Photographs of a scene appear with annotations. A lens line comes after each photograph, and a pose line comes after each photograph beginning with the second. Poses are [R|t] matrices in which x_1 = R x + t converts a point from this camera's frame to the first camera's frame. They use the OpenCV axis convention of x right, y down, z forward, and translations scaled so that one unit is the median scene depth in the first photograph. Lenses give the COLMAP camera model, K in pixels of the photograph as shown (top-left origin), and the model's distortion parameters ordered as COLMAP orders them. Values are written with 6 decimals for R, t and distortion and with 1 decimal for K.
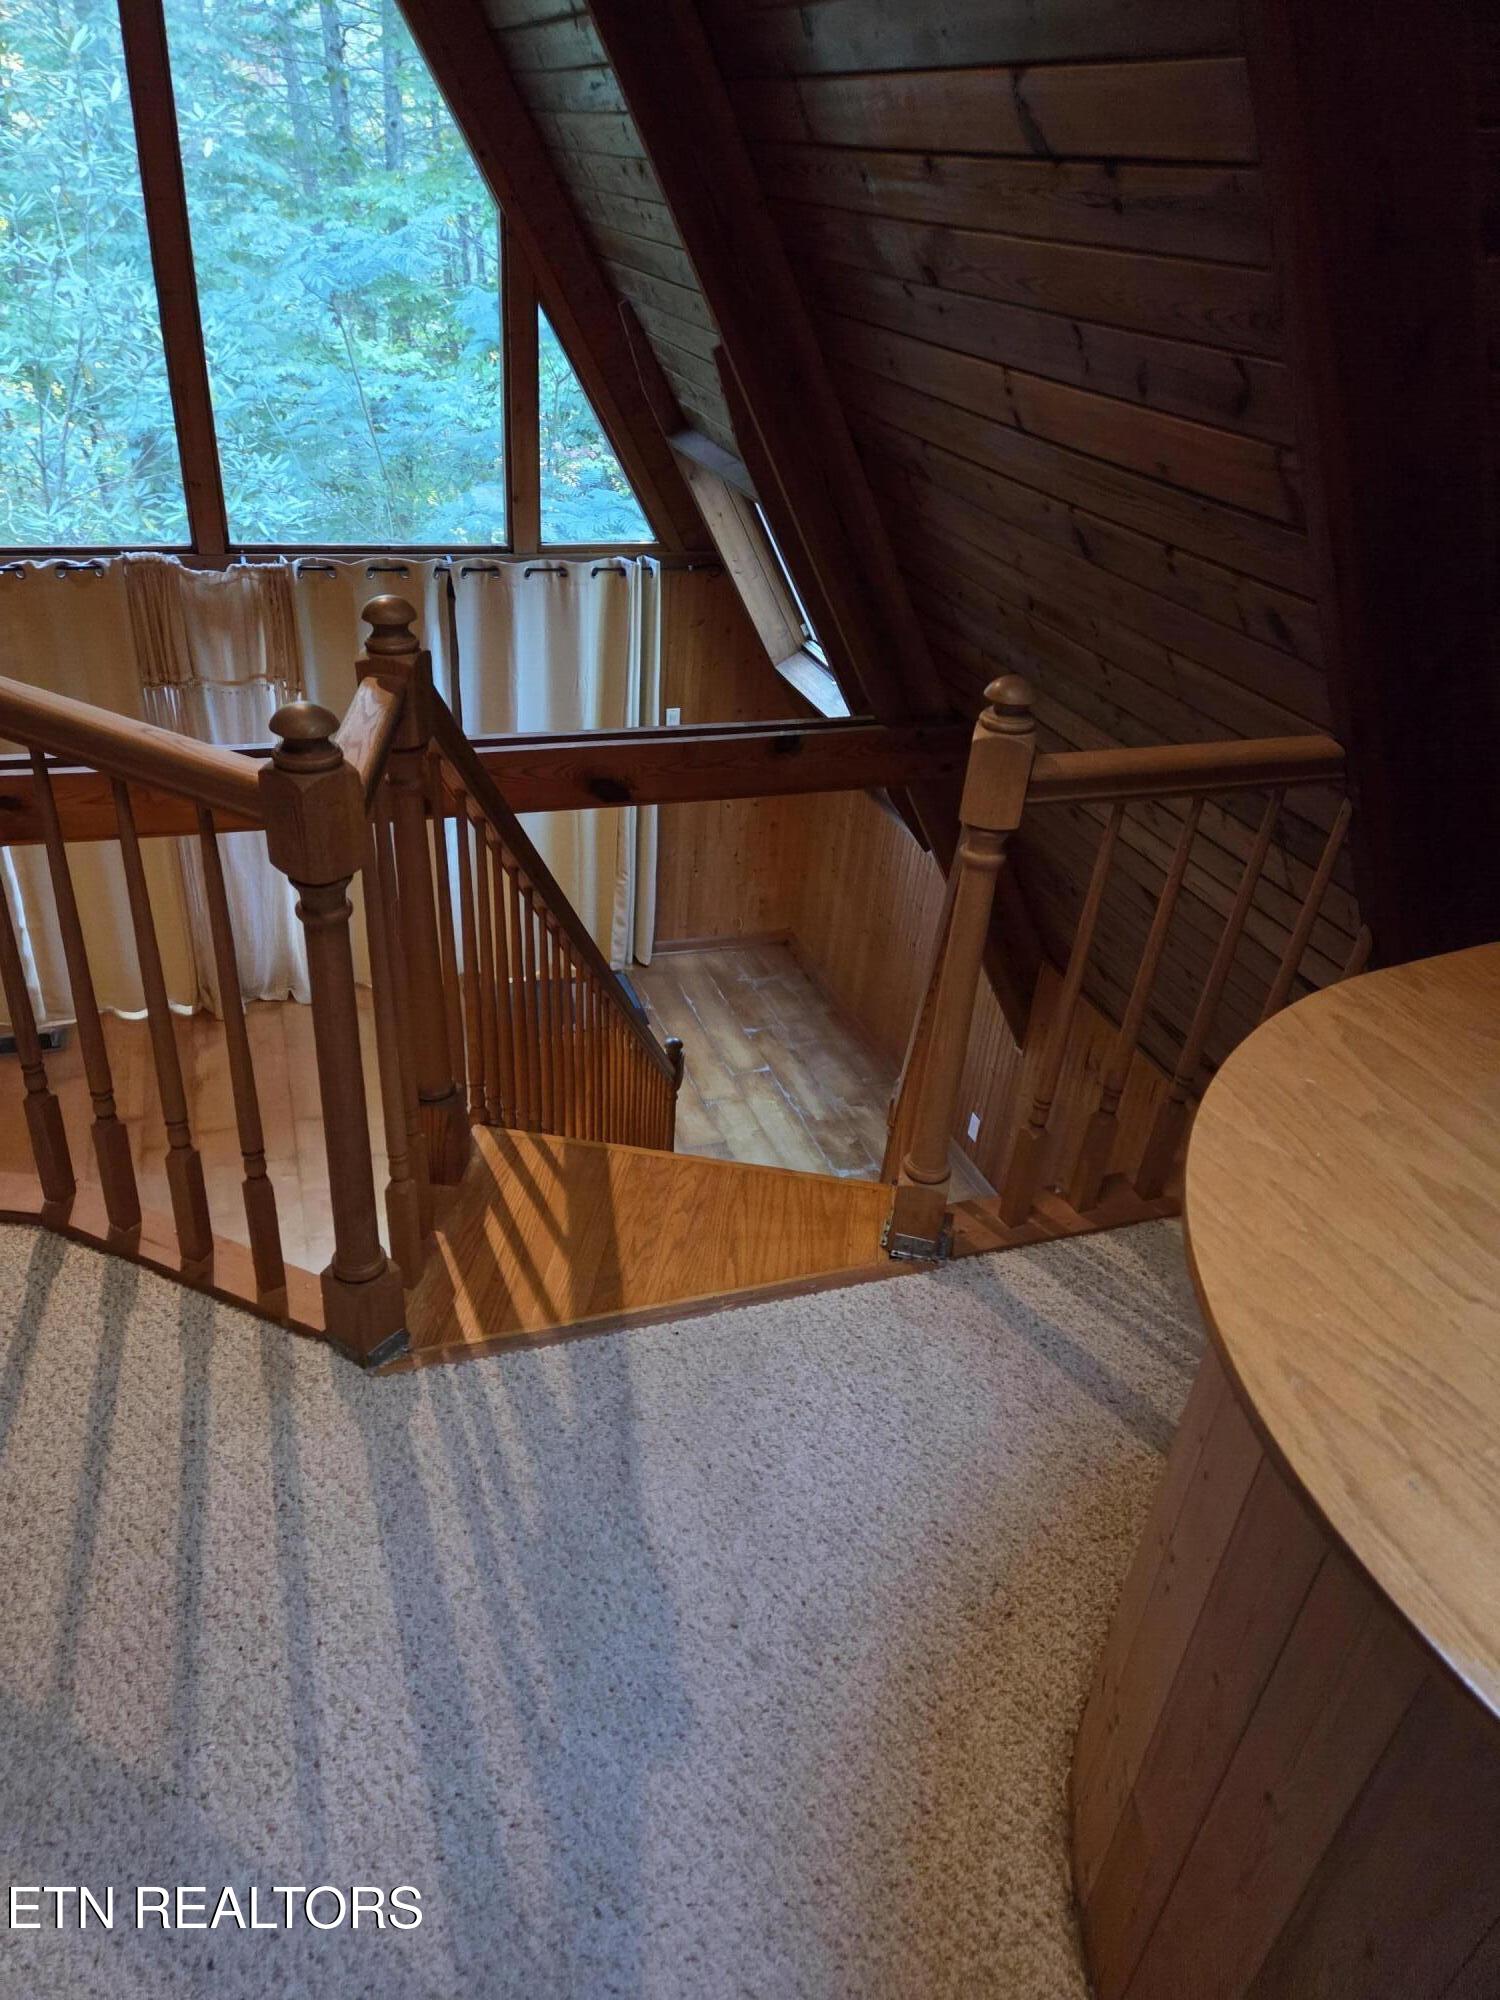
lens RADIAL K [[1345.8, 0, 732.2], [0, 1345.8, 1011.4], [0, 0, 1]] dist [0.087055, -0.074614]
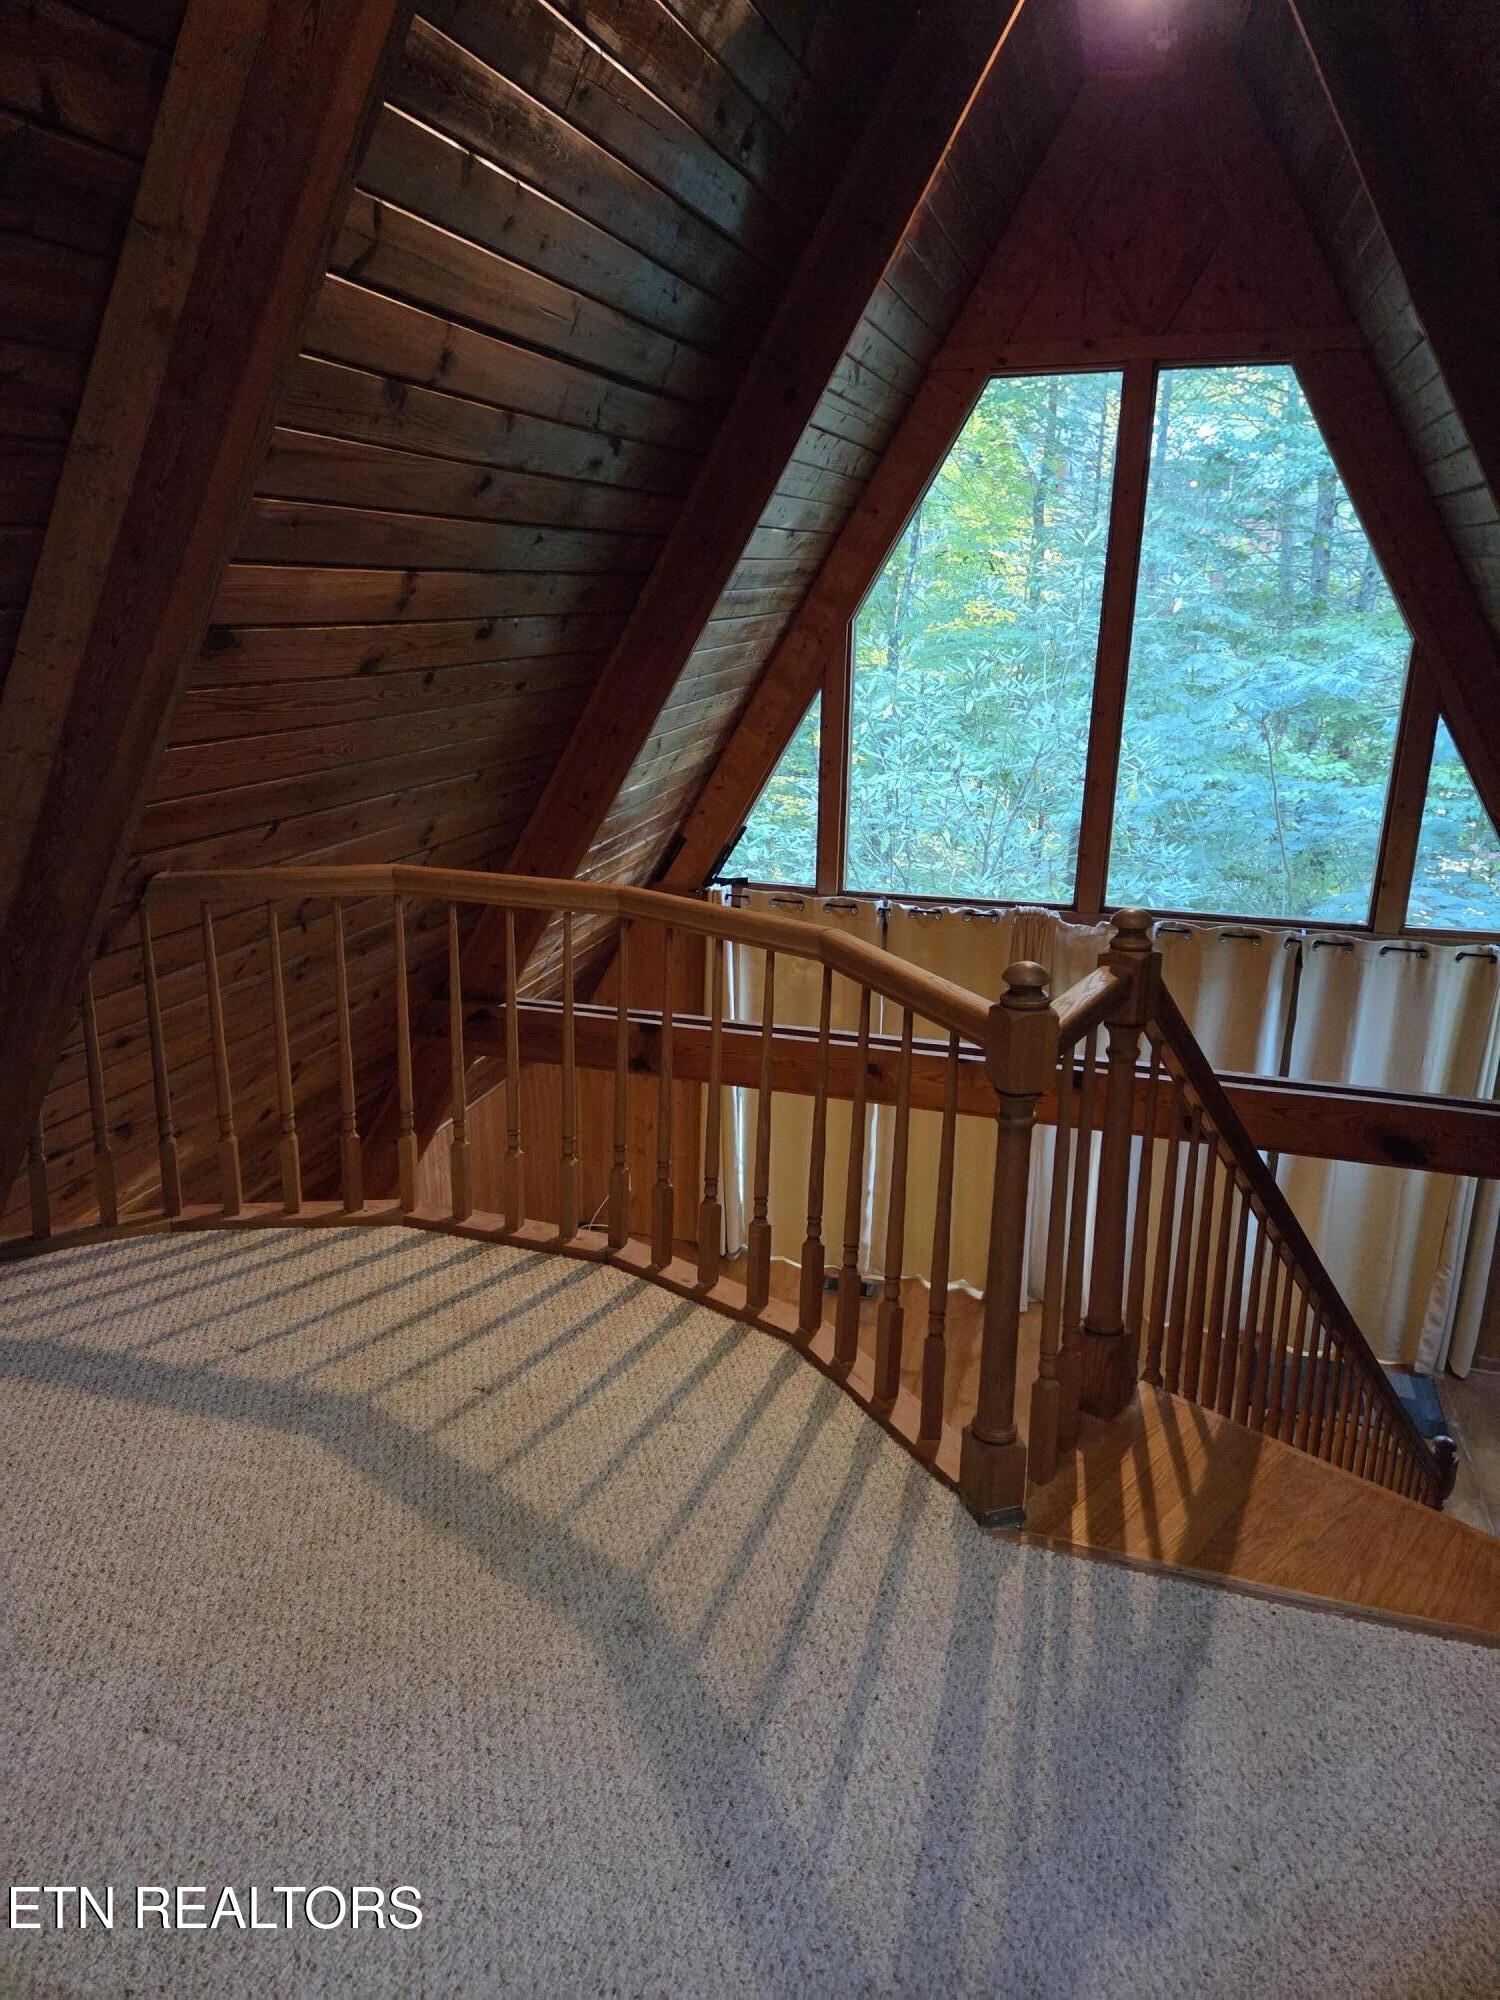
lens RADIAL K [[1345.8, 0, 735.0], [0, 1345.8, 1009.6], [0, 0, 1]] dist [0.087055, -0.074614]
pose [[0.804356, 0.119212, -0.582065, 0.074845], [-0.270904, 0.945491, -0.180717, 0.044309], [0.528793, 0.303045, 0.792806, -0.068939]]
